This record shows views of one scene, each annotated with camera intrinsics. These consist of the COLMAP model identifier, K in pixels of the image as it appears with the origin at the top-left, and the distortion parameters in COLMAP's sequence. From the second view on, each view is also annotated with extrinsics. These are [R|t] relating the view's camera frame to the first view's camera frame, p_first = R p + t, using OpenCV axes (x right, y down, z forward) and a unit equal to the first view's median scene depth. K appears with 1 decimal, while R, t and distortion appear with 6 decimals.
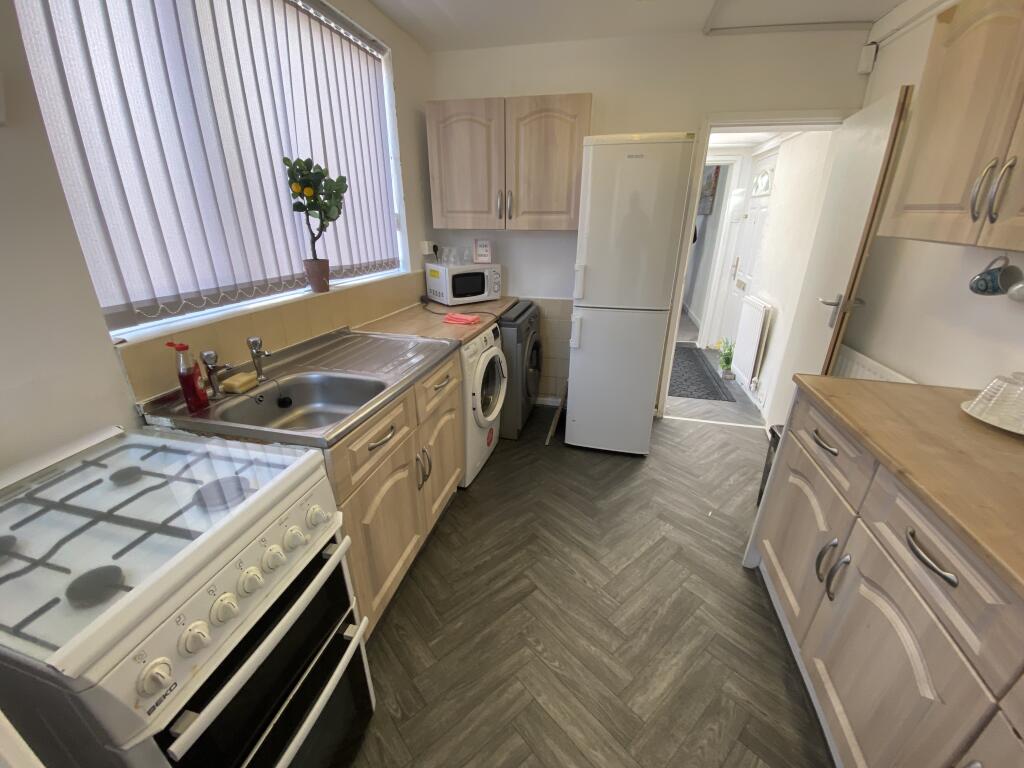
lens RADIAL K [[413.3, 0, 514.4], [0, 413.3, 384.8], [0, 0, 1]] dist [-0.003567, -0.011005]
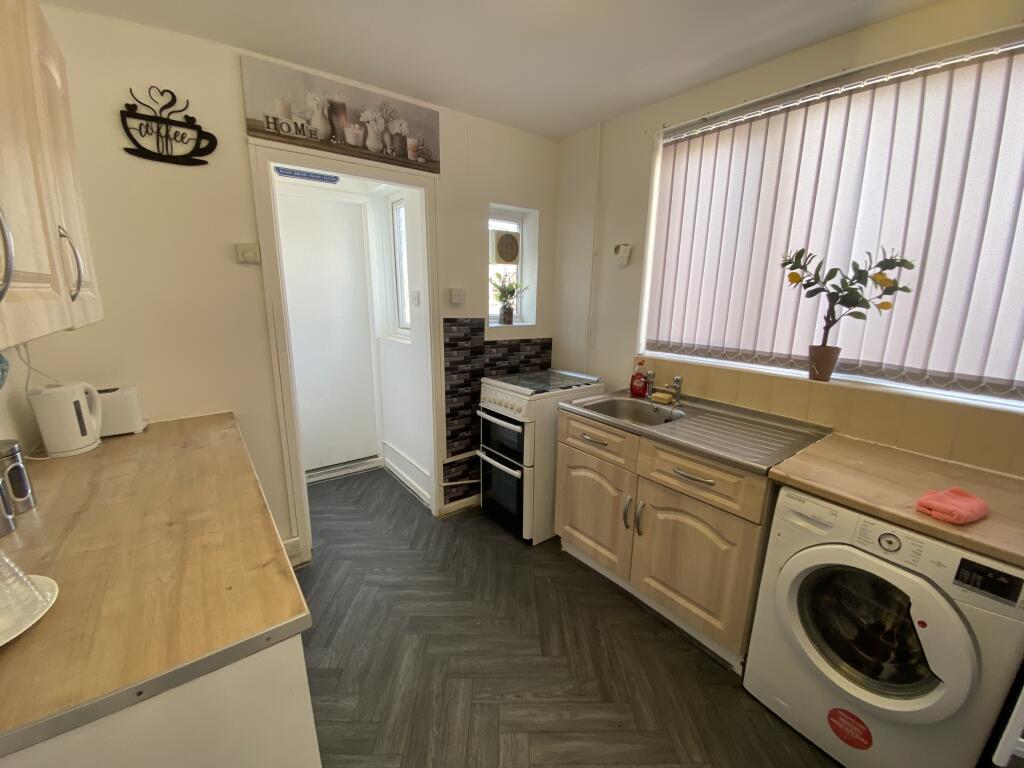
lens RADIAL K [[413.3, 0, 509.2], [0, 413.3, 380.9], [0, 0, 1]] dist [-0.003567, -0.011005]
pose [[-0.650638, 0.141521, -0.746085, 0.747560], [-0.294636, 0.858471, 0.419782, -0.459929], [0.699900, 0.492950, -0.516856, 1.128550]]
